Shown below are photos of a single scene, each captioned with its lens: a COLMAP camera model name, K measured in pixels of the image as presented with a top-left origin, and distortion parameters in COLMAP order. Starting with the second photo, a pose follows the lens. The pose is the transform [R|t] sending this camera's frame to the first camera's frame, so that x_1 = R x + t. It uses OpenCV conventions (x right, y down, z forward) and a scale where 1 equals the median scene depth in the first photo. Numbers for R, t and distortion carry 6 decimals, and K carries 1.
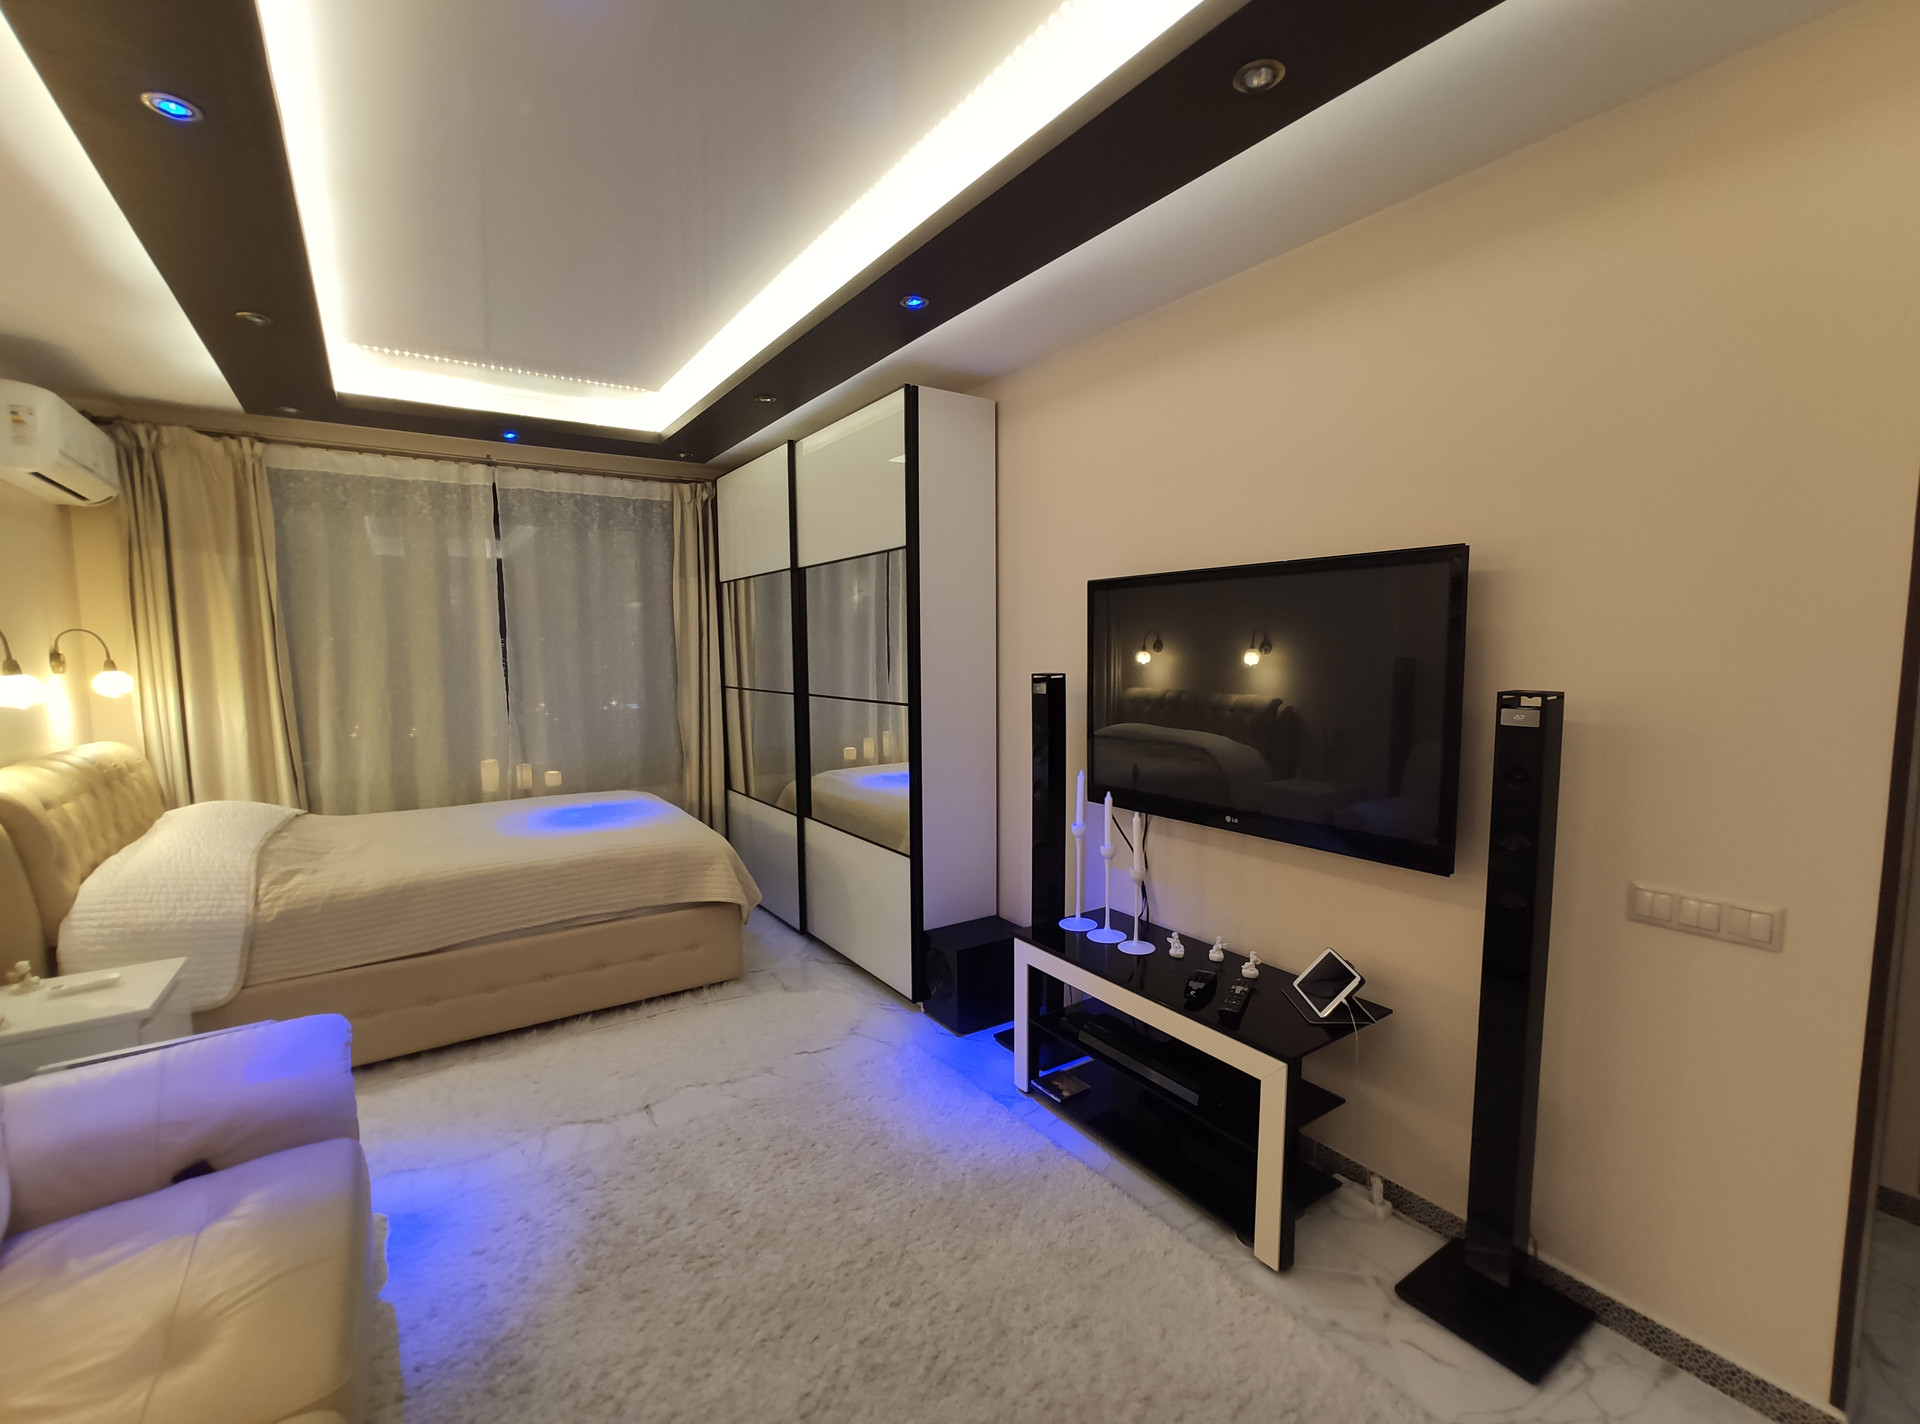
lens RADIAL K [[841.0, 0, 956.7], [0, 841.0, 723.2], [0, 0, 1]] dist [-0.031938, 0.018472]
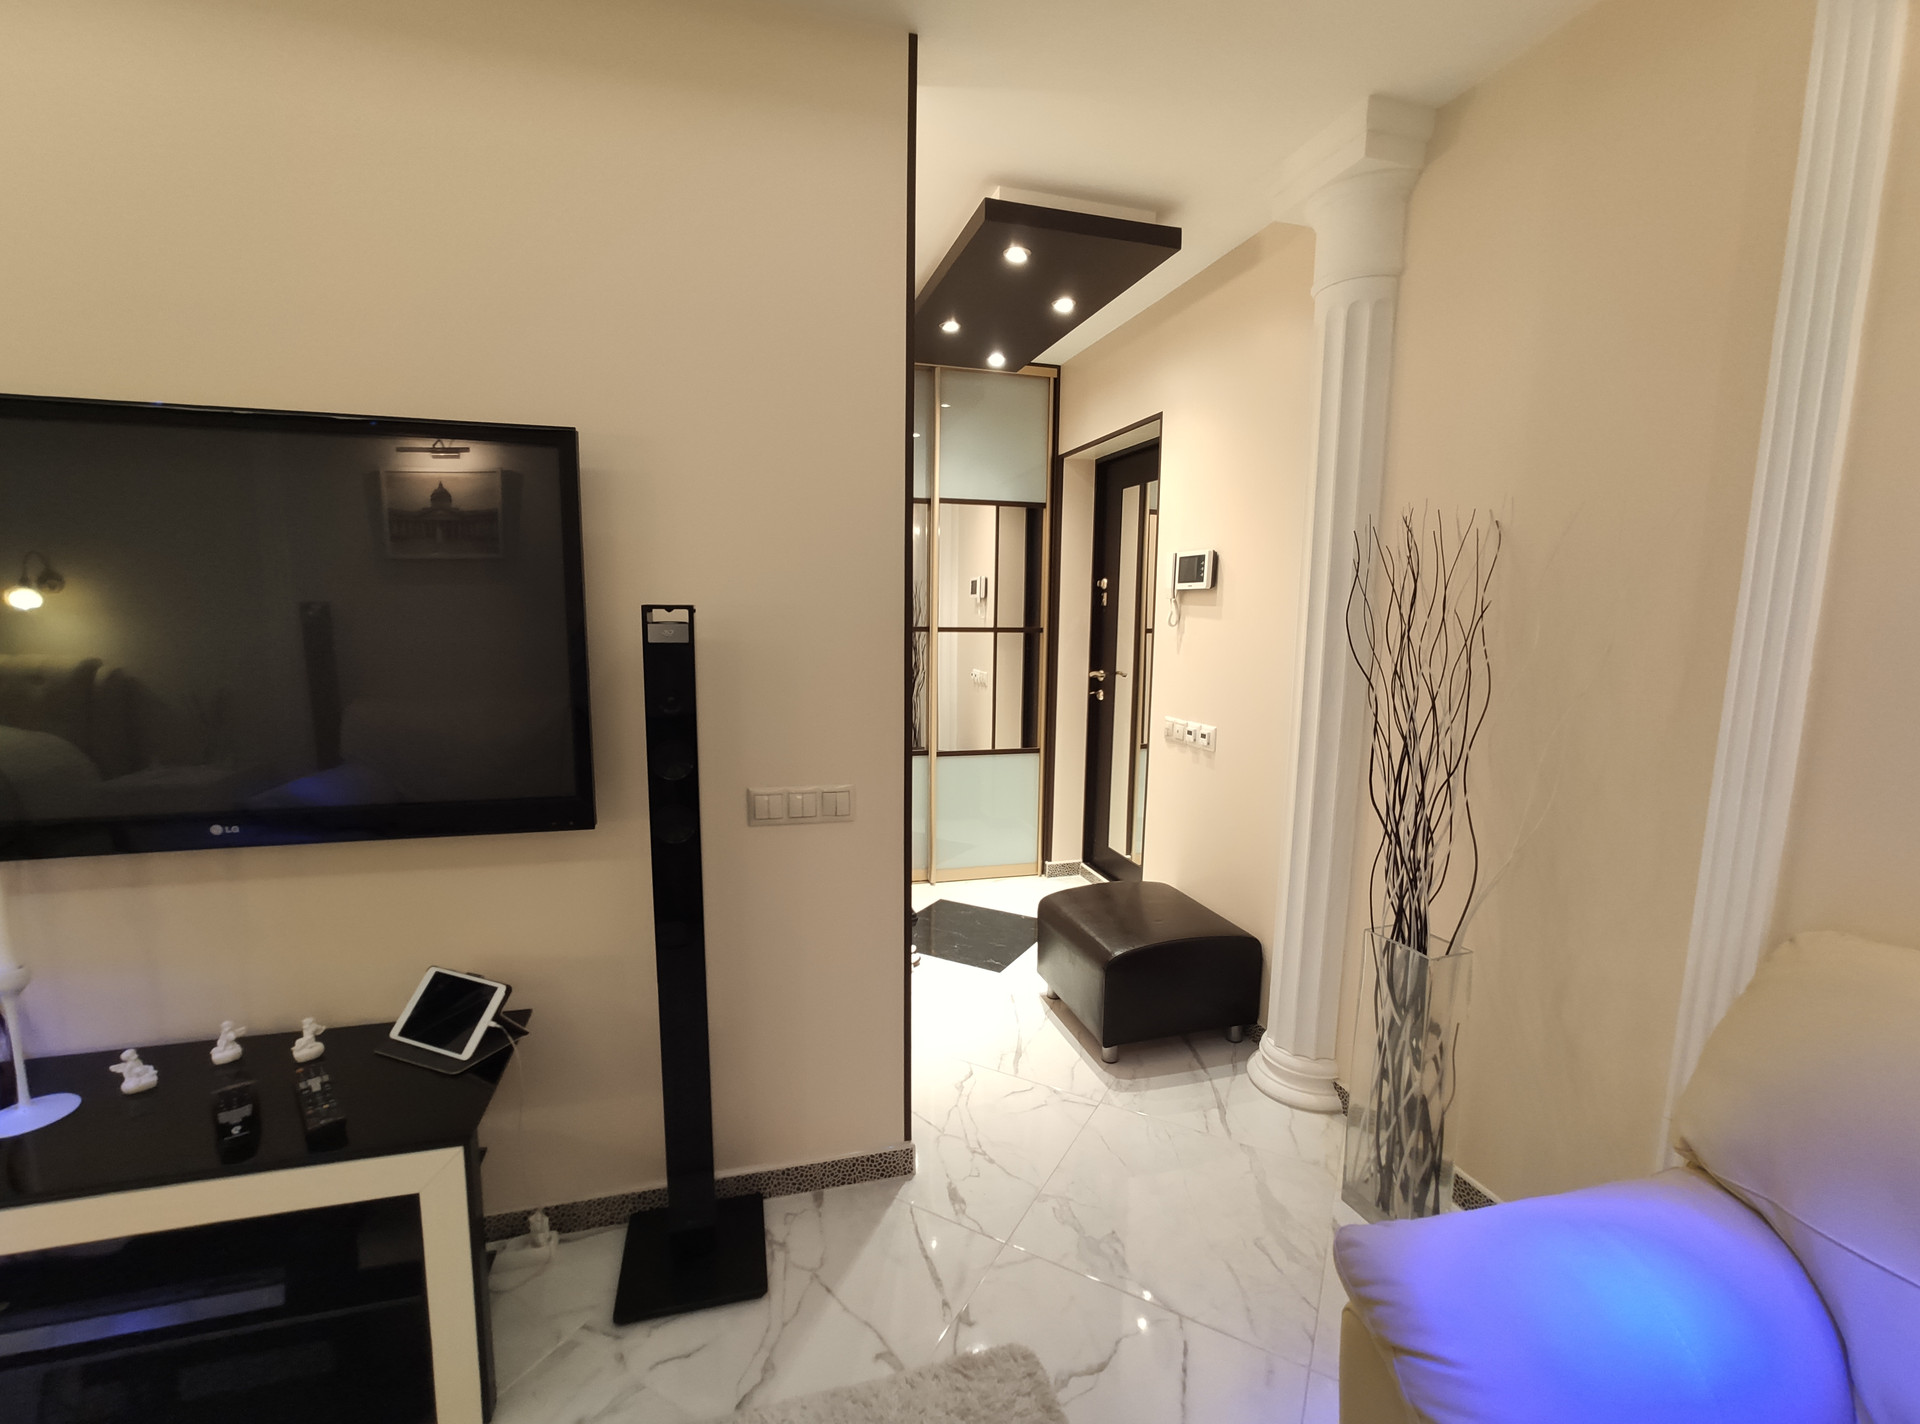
lens RADIAL K [[831.0, 0, 957.6], [0, 831.0, 724.5], [0, 0, 1]] dist [-0.016585, 0.007336]
pose [[0.315481, -0.117620, 0.941614, -0.044356], [0.072544, 0.992374, 0.099655, 0.012057], [-0.946155, 0.036869, 0.321608, 0.208694]]
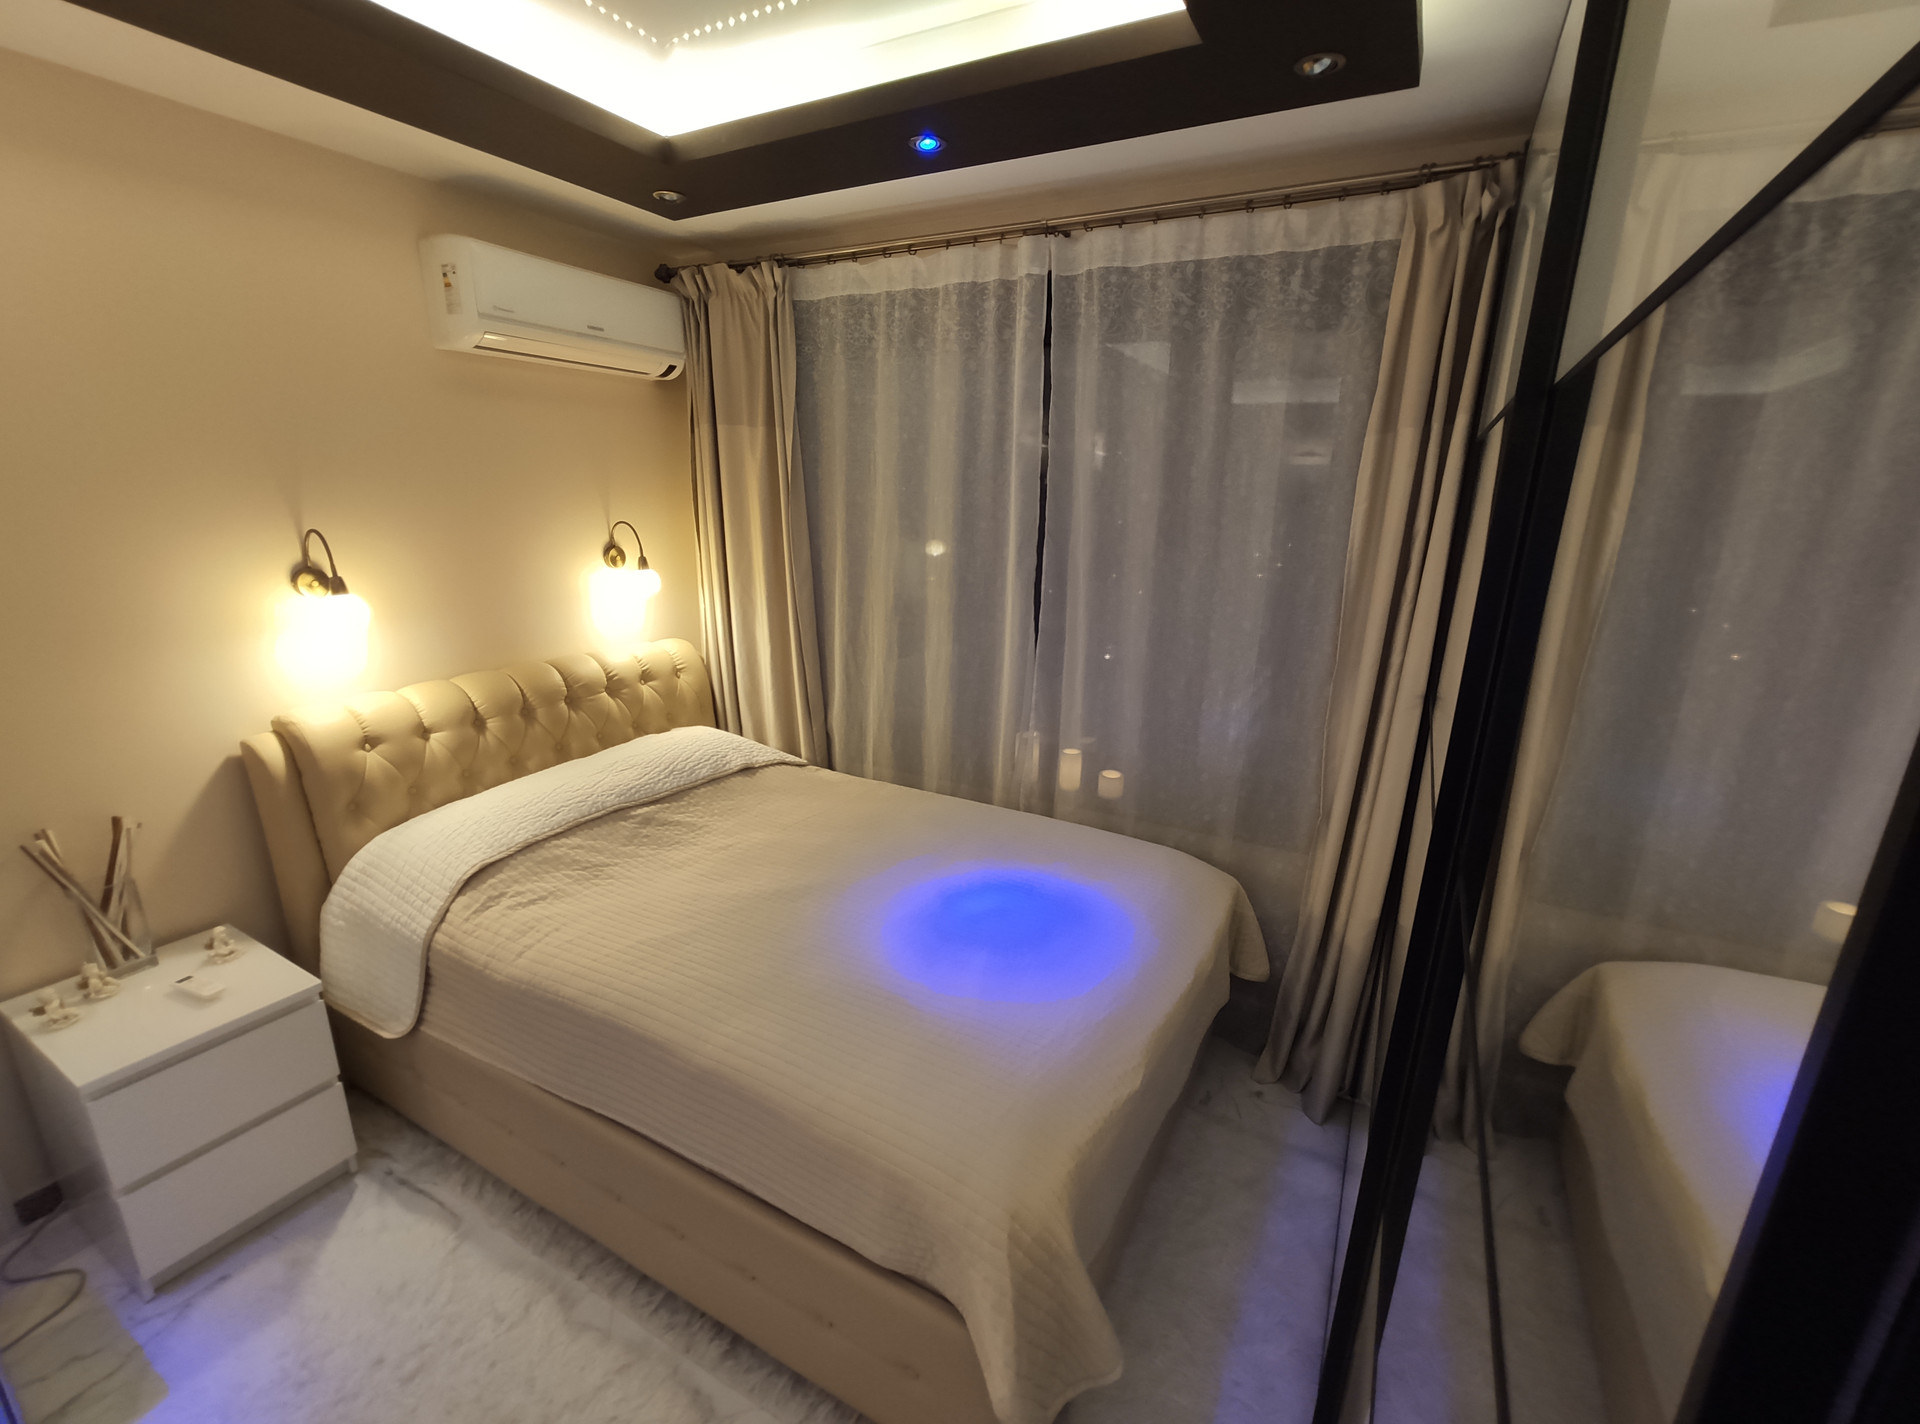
lens RADIAL K [[841.1, 0, 949.2], [0, 841.1, 728.2], [0, 0, 1]] dist [-0.040303, 0.024456]
pose [[0.450594, 0.263115, -0.853074, -0.037542], [-0.108202, 0.964632, 0.240370, -0.149208], [0.886148, -0.016005, 0.463127, 0.858230]]
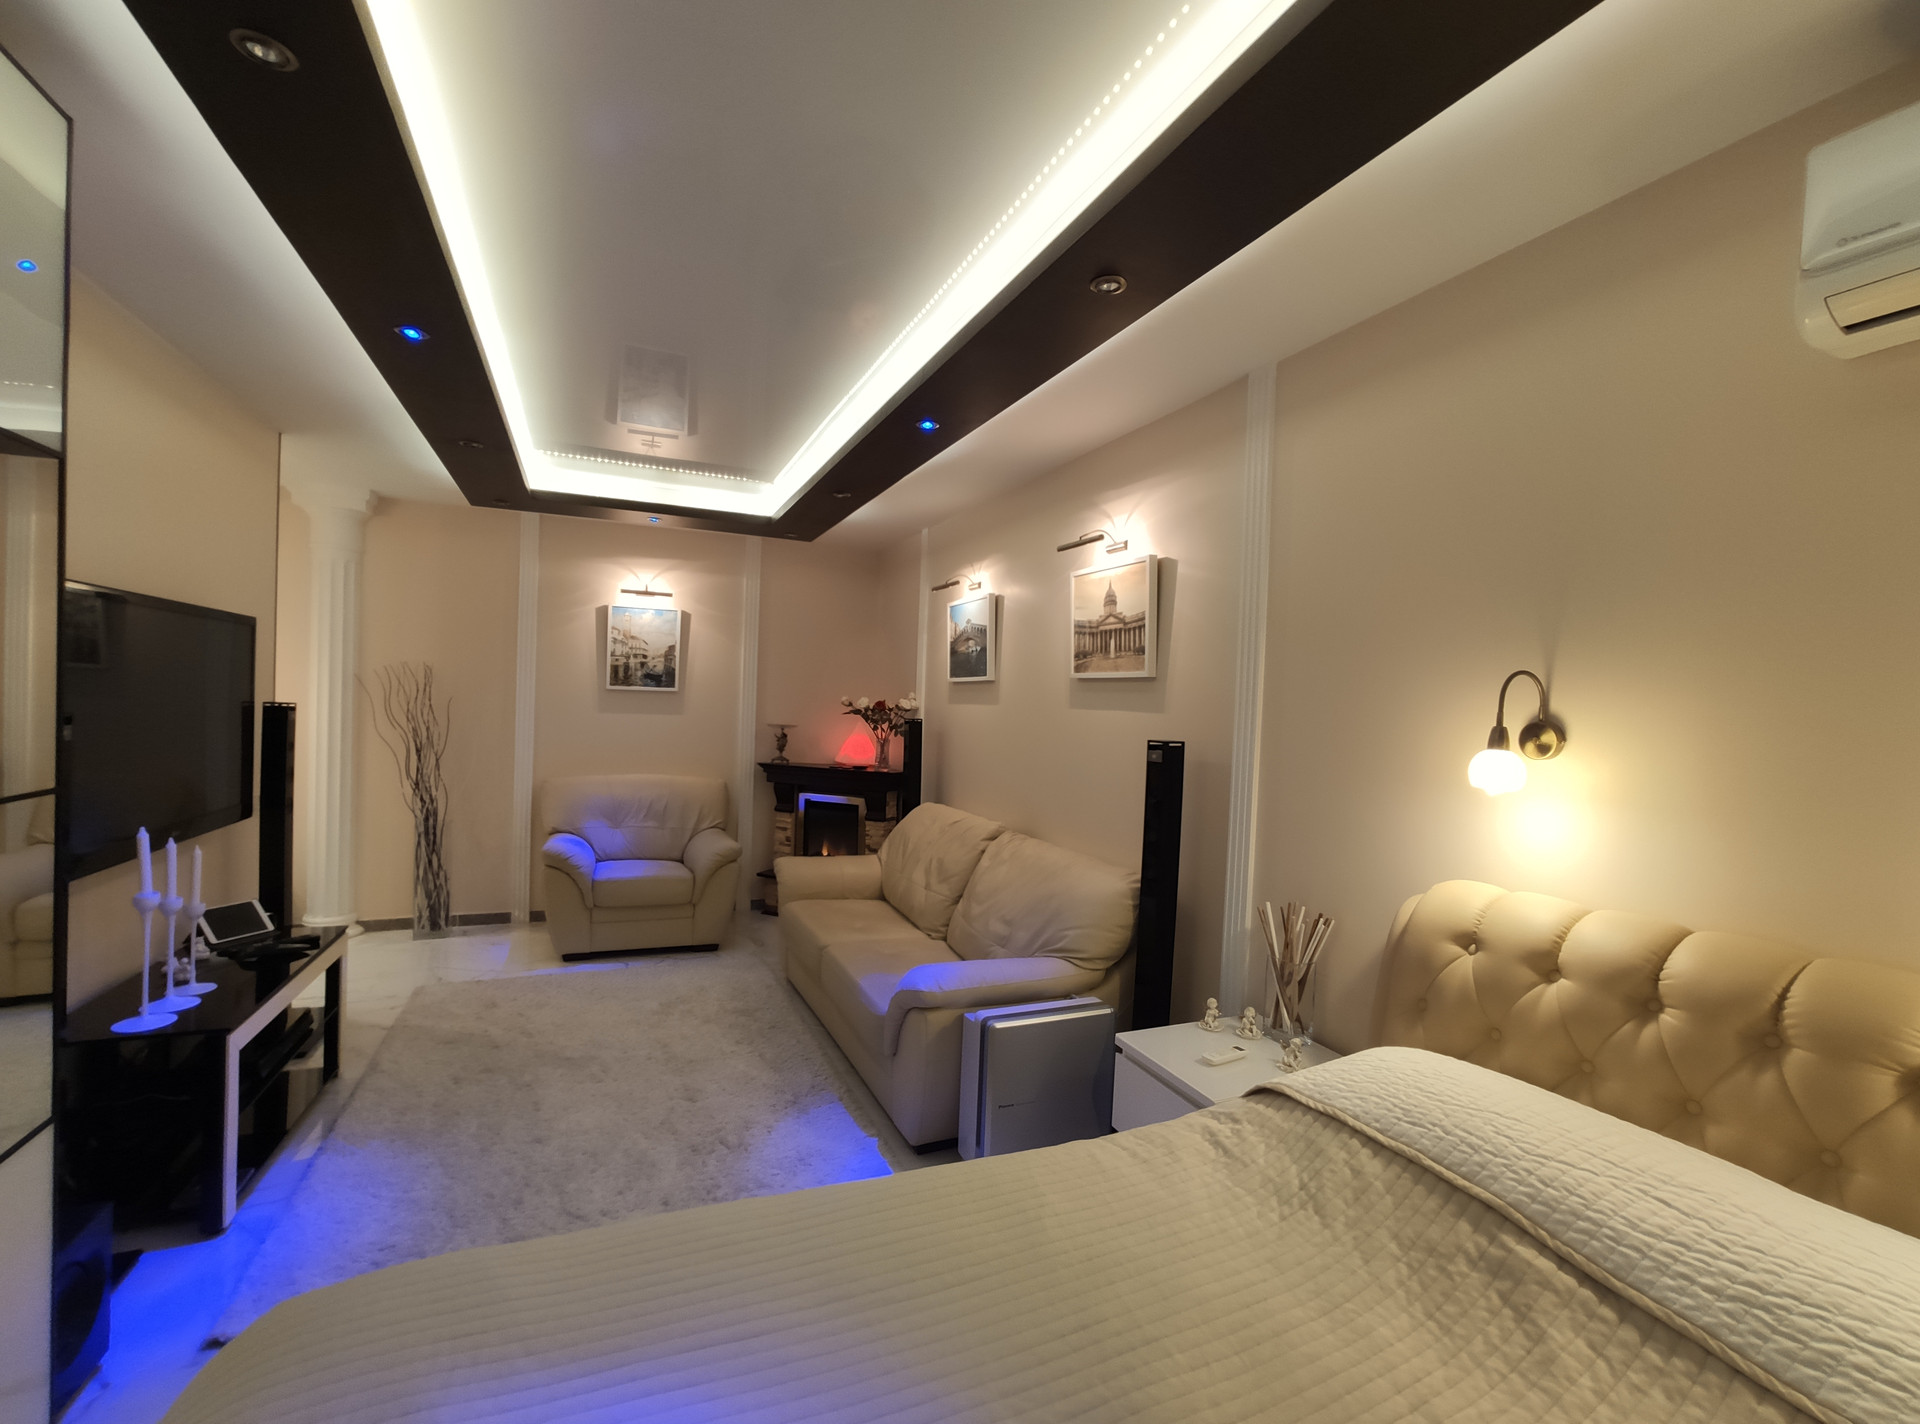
lens RADIAL K [[842.5, 0, 958.6], [0, 842.5, 725.2], [0, 0, 1]] dist [-0.047375, 0.030520]
pose [[-0.981711, -0.032710, 0.187548, -0.608789], [-0.011309, 0.993410, 0.114059, -0.111423], [-0.190043, 0.109852, -0.975611, 1.296314]]
